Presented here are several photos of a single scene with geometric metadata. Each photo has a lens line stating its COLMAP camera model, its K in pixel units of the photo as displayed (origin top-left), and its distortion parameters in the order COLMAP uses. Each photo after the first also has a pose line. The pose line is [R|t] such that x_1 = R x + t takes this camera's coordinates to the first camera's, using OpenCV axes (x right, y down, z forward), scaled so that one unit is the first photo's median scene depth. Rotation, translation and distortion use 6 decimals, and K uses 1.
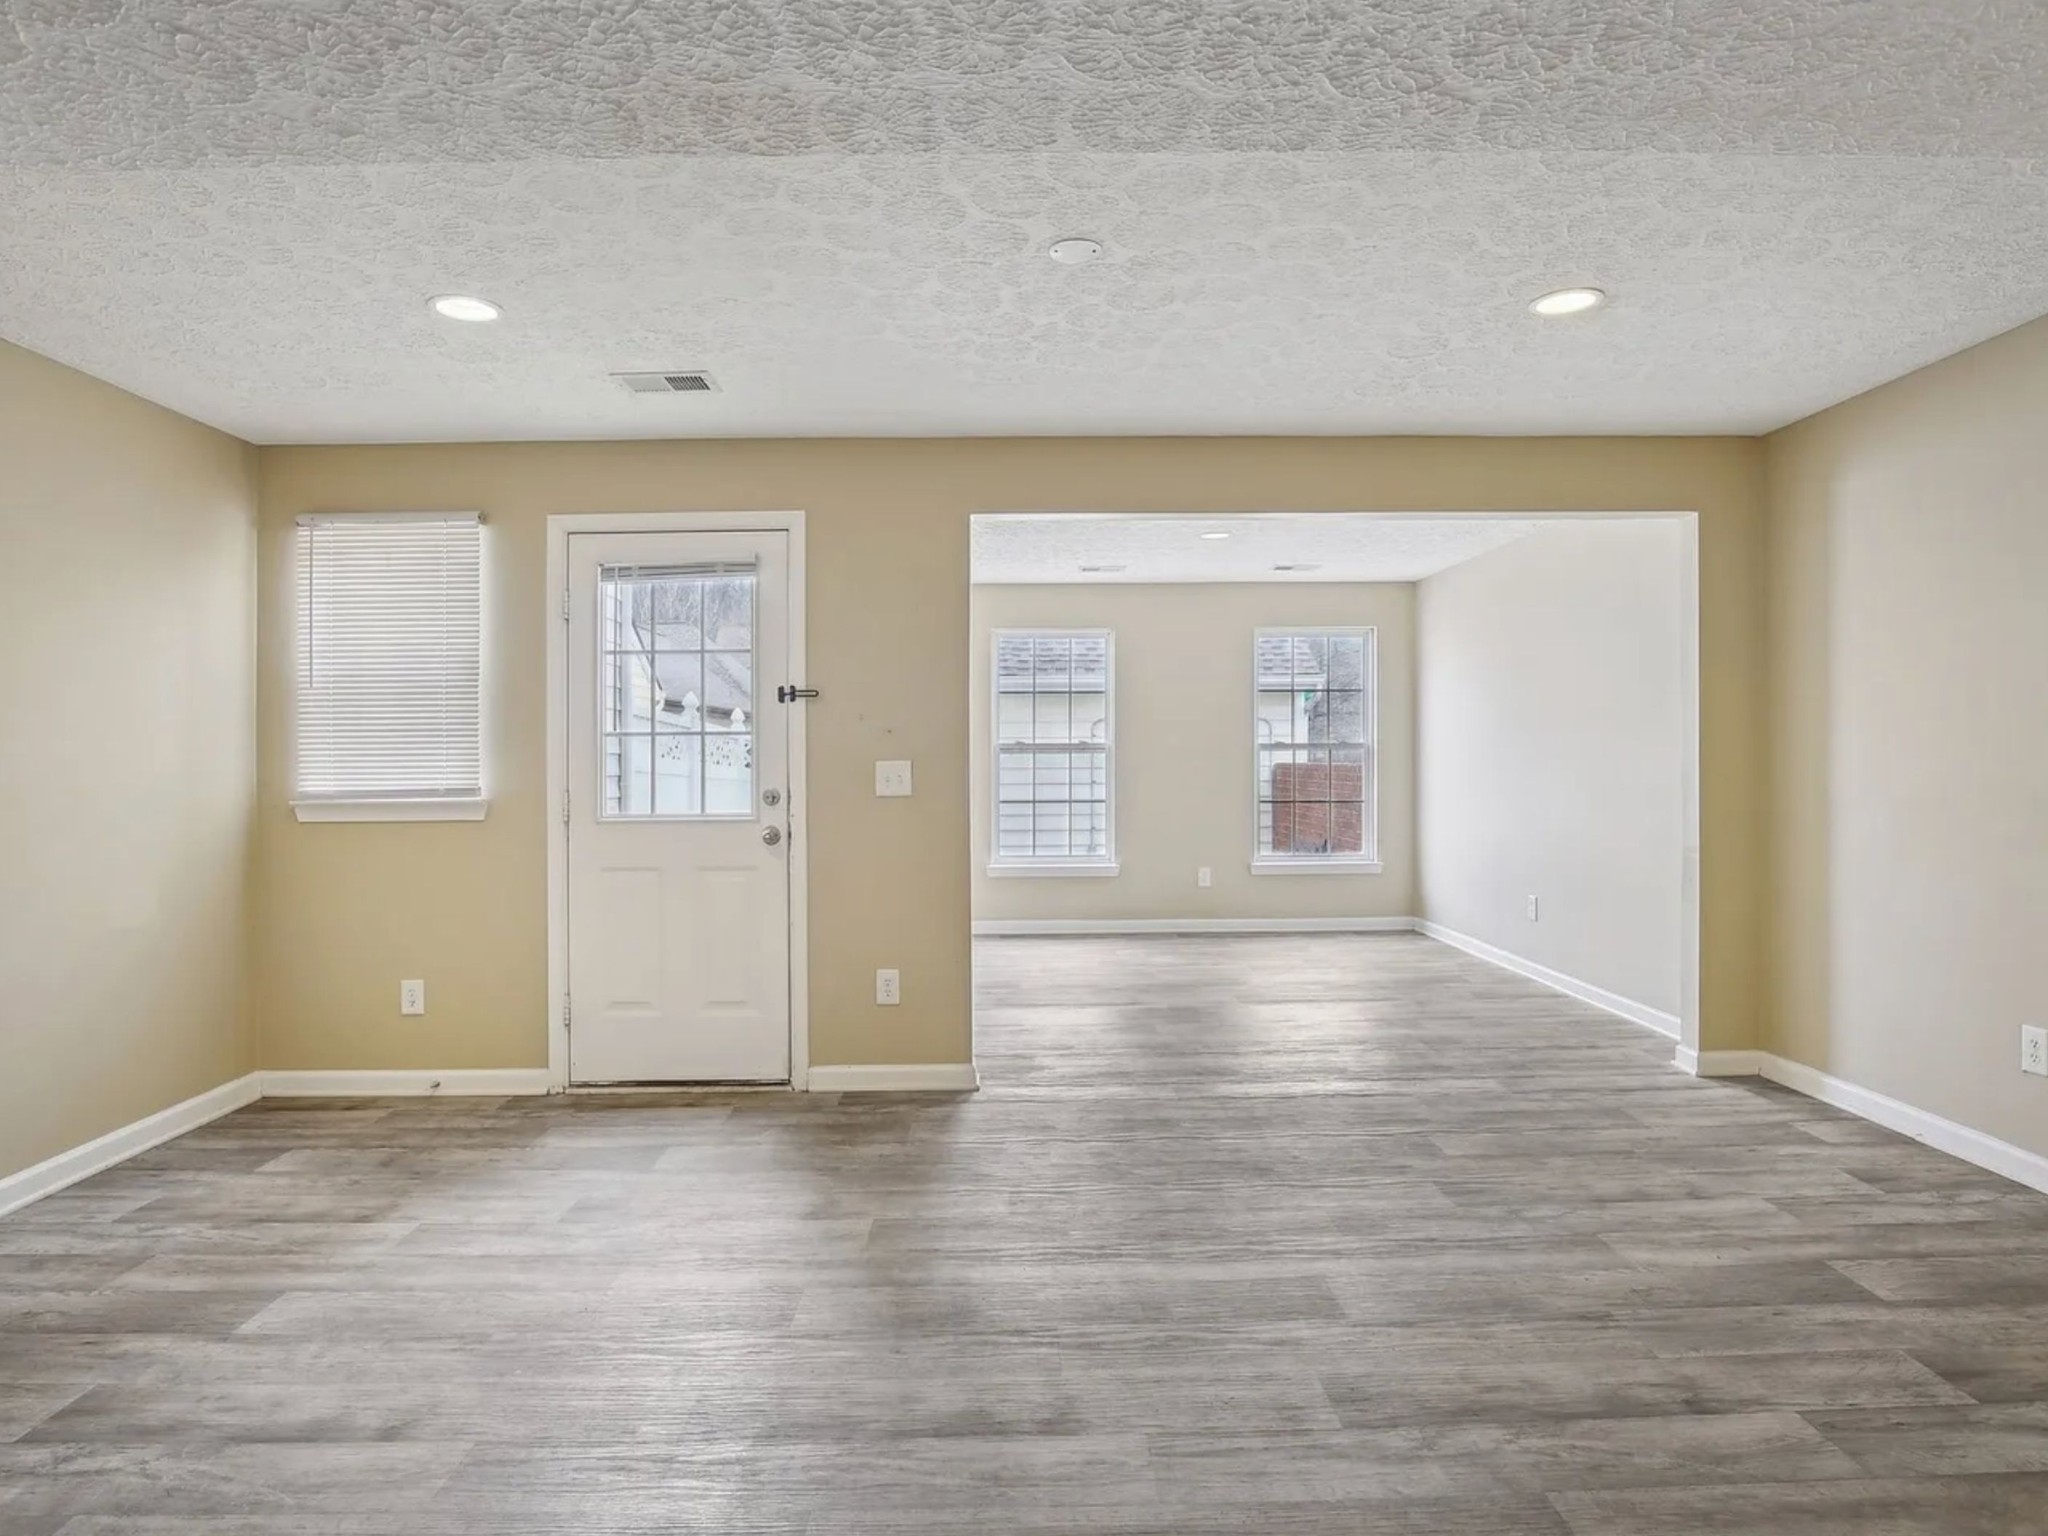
lens RADIAL K [[1134.5, 0, 1022.1], [0, 1134.5, 785.7], [0, 0, 1]] dist [-0.041269, 0.000703]
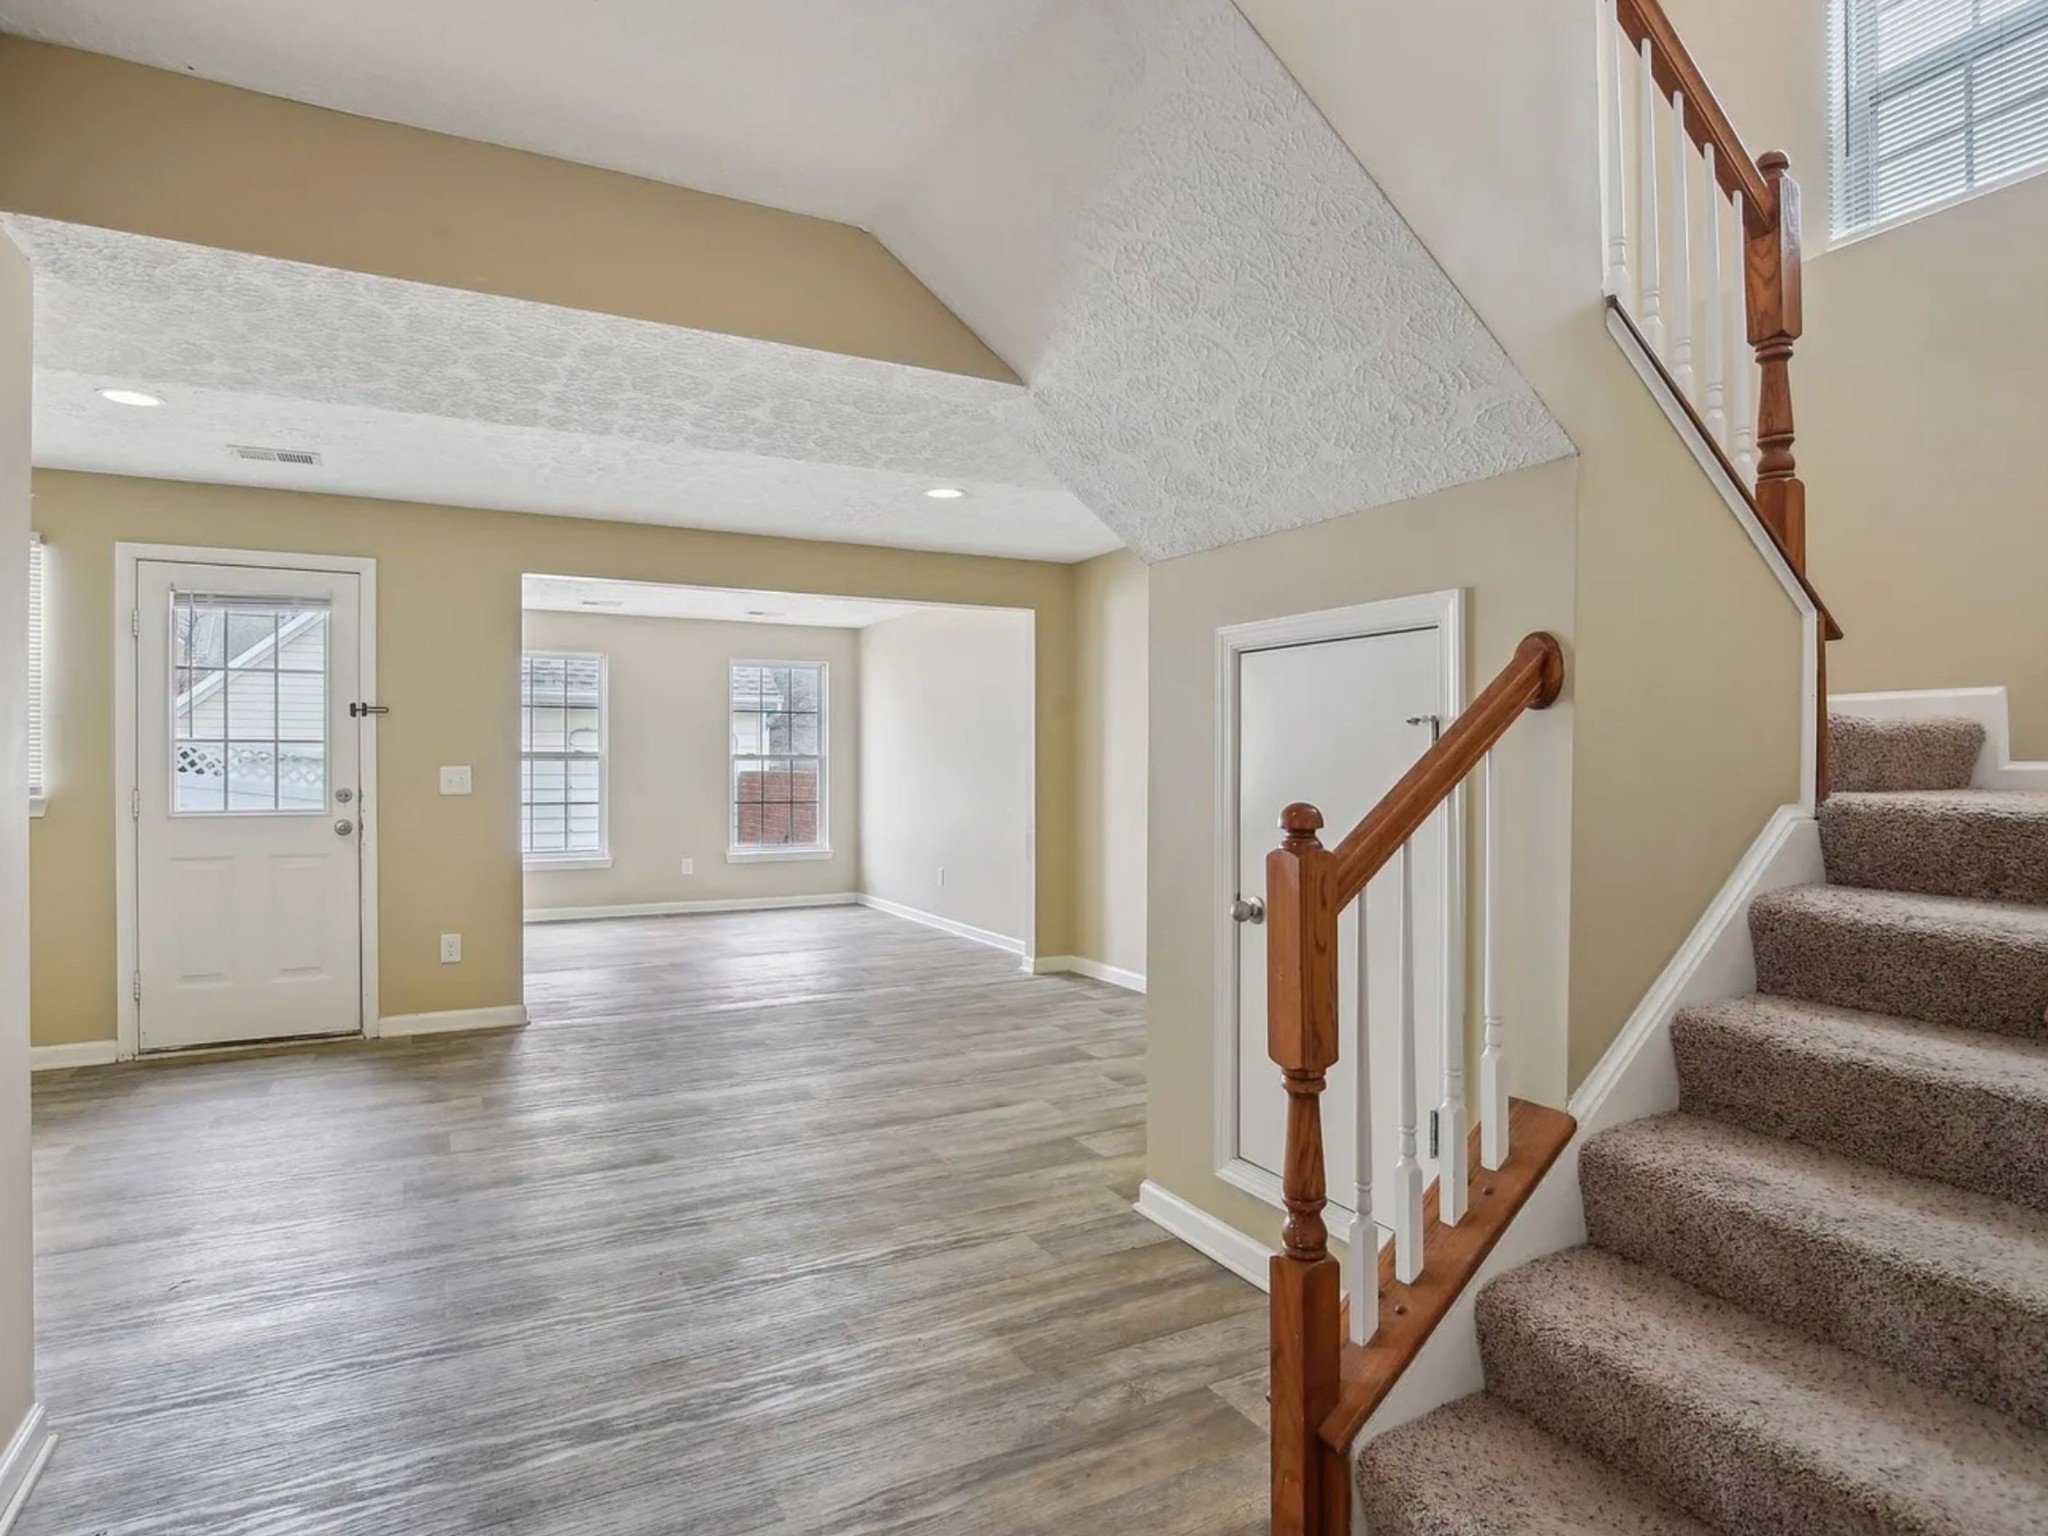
lens RADIAL K [[1134.5, 0, 1022.1], [0, 1134.5, 785.7], [0, 0, 1]] dist [-0.041269, 0.000703]
pose [[0.888695, 0.001448, 0.458496, -0.125463], [0.002143, 0.999971, -0.007311, 0.010206], [-0.458493, 0.007480, 0.888666, -0.381364]]
